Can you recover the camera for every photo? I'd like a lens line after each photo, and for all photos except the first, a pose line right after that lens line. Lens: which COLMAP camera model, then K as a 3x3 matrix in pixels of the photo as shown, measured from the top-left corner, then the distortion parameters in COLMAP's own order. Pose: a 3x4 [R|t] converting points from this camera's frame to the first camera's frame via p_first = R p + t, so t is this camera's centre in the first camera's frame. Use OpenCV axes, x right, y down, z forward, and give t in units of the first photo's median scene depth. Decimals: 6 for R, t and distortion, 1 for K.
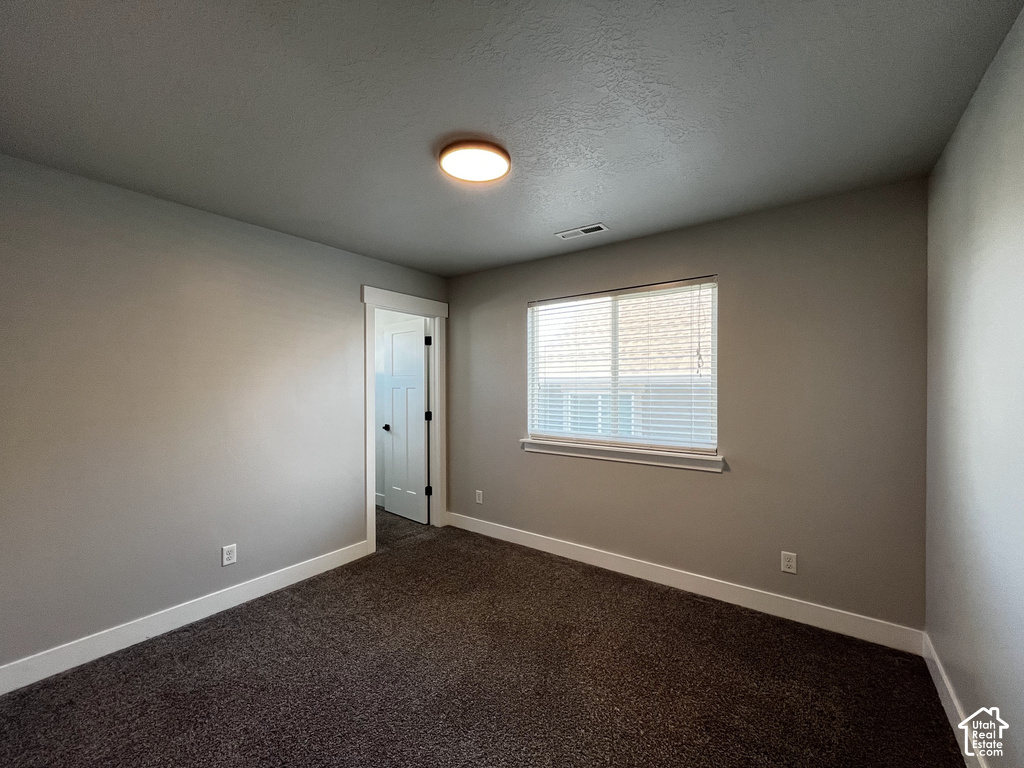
lens RADIAL K [[415.7, 0, 513.6], [0, 415.7, 388.3], [0, 0, 1]] dist [0.002912, 0.000001]
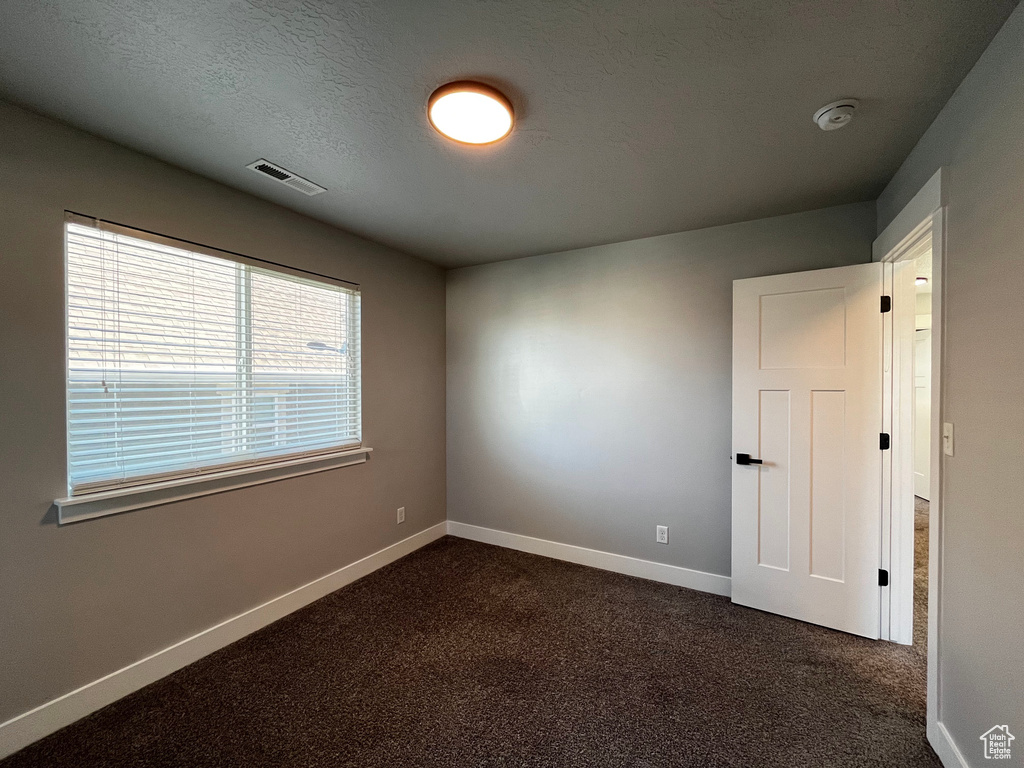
lens RADIAL K [[415.7, 0, 513.6], [0, 415.7, 388.3], [0, 0, 1]] dist [0.002912, 0.000001]
pose [[-0.124484, -0.011231, 0.992158, -0.583430], [0.001025, 0.999934, 0.011448, -0.009634], [-0.992221, 0.002442, -0.124464, 0.646159]]
